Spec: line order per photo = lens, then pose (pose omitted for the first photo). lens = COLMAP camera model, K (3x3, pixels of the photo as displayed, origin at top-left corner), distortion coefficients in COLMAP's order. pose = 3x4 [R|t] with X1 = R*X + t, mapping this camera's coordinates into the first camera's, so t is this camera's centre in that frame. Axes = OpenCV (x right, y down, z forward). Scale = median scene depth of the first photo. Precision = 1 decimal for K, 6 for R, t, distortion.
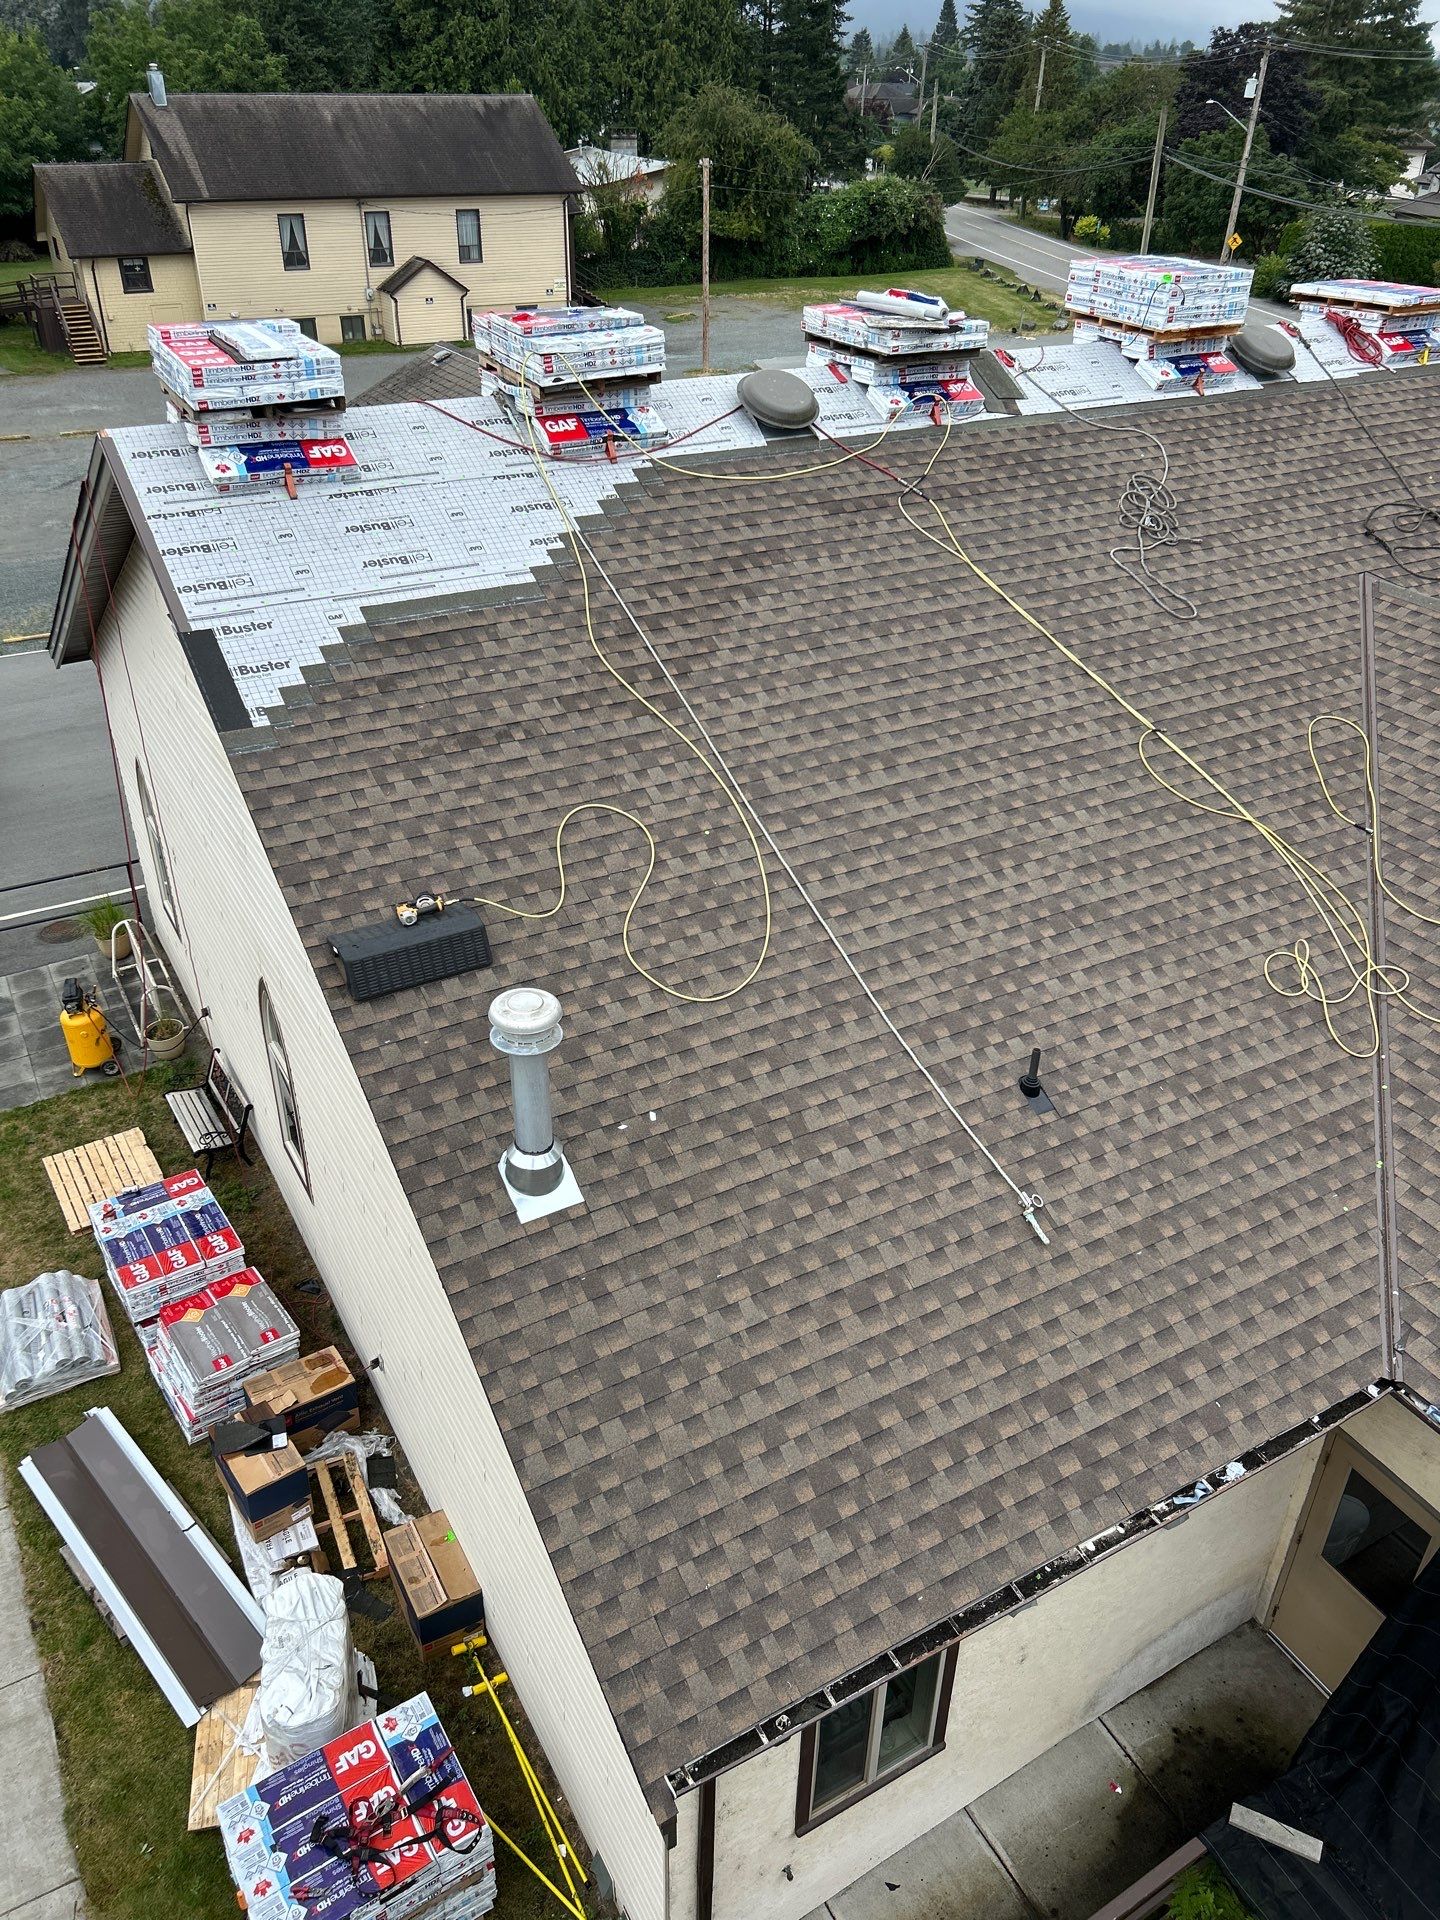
lens RADIAL K [[1438.1, 0, 720.0], [0, 1438.1, 960.0], [0, 0, 1]] dist [0.007397, -0.000862]
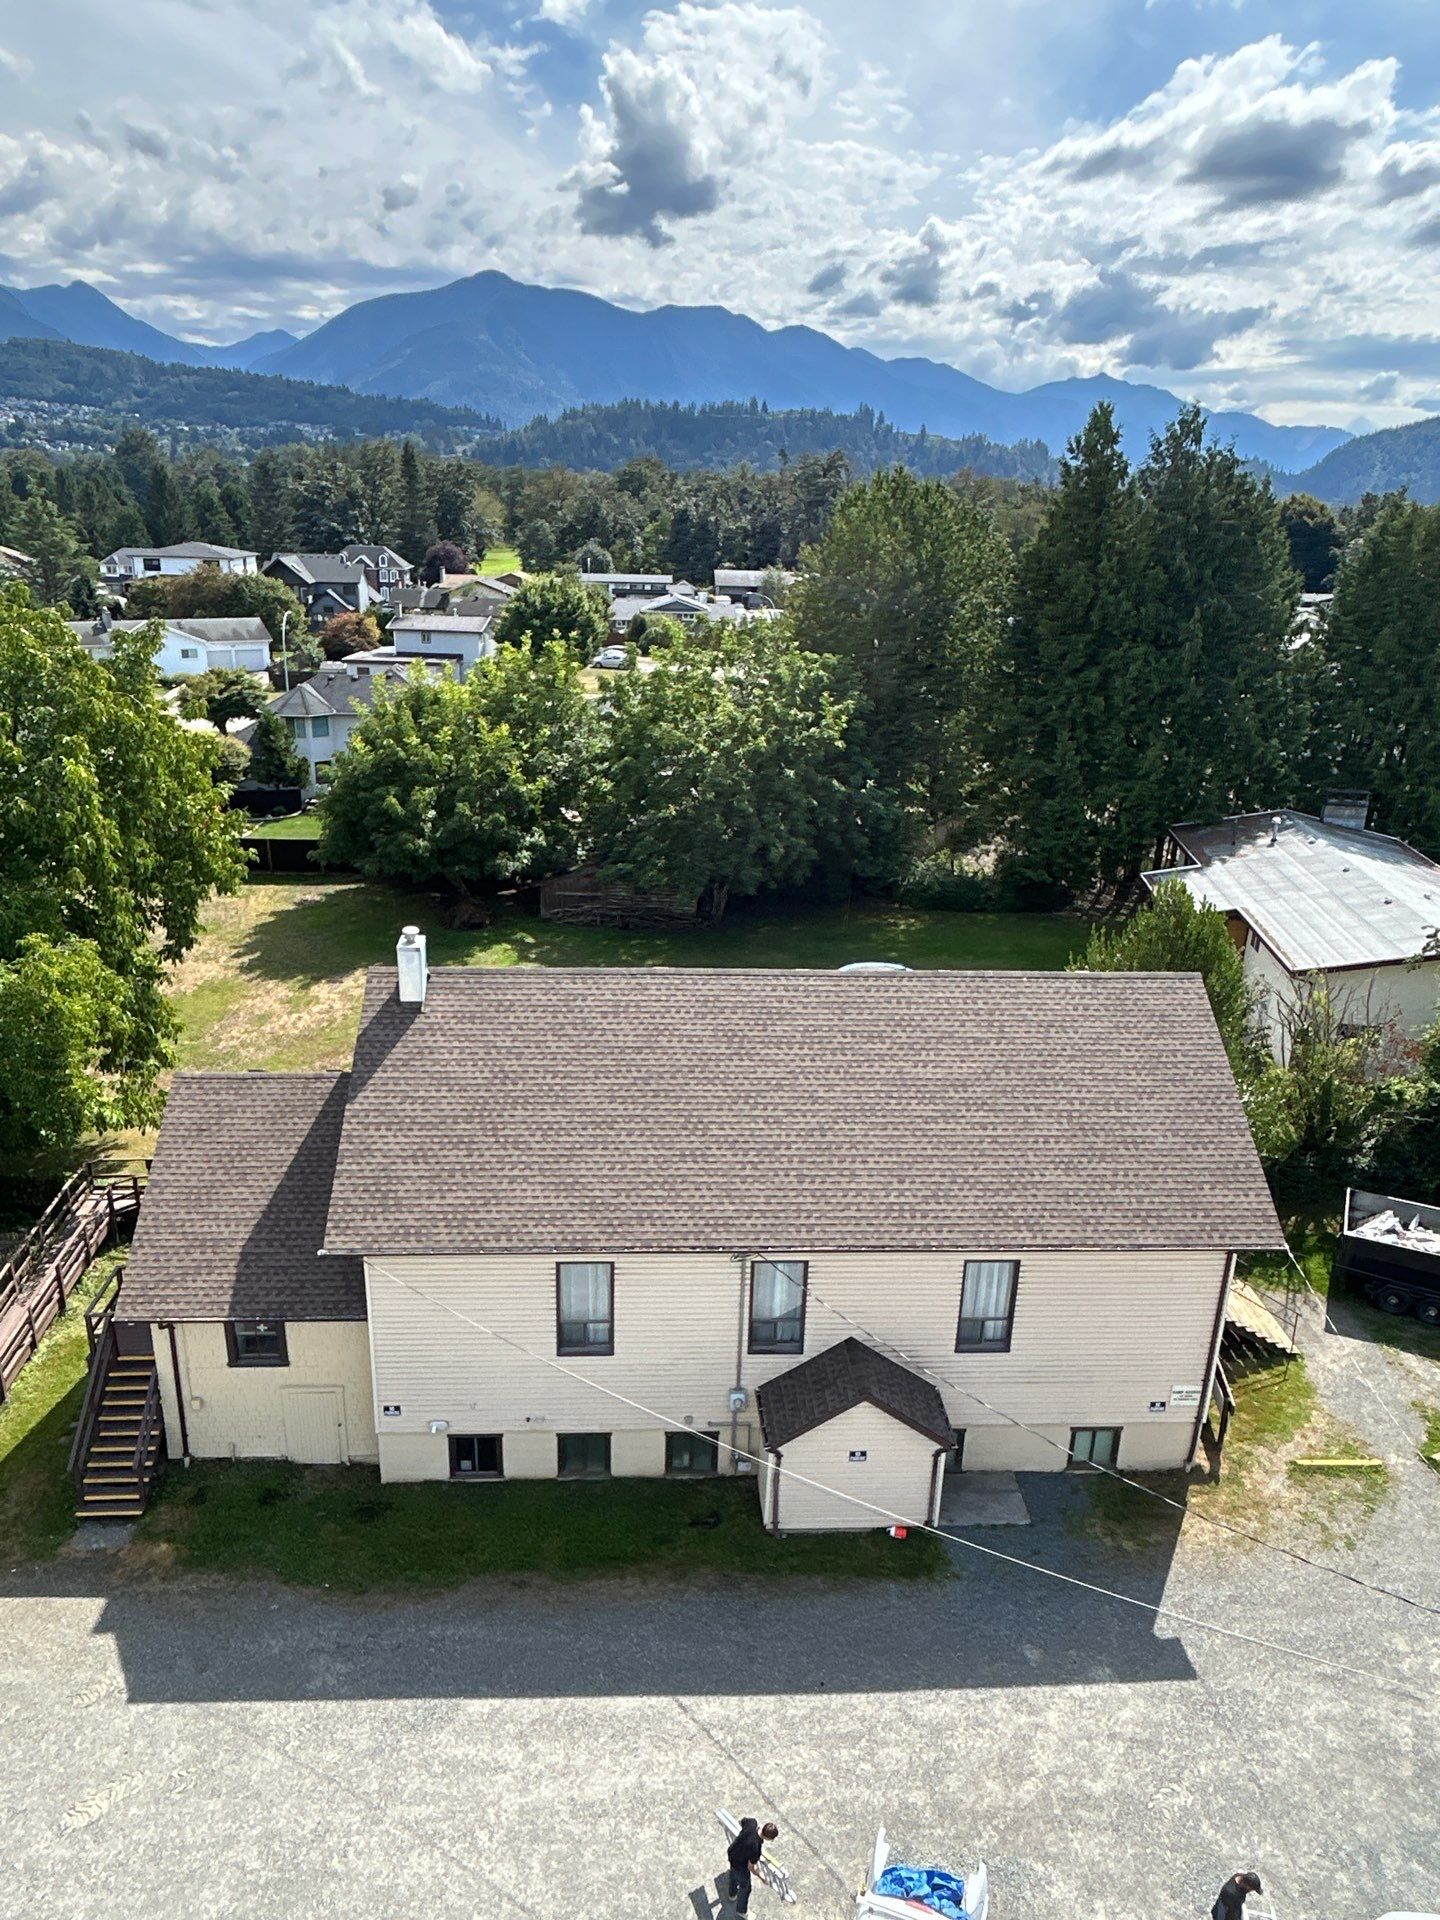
lens RADIAL K [[1257.2, 0, 720.0], [0, 1257.2, 960.0], [0, 0, 1]] dist [0.001590, -0.000128]
pose [[0.888981, 0.162196, -0.428258, -0.099035], [-0.252287, 0.953925, -0.162413, -0.520157], [0.382184, 0.252426, 0.888941, 0.600277]]
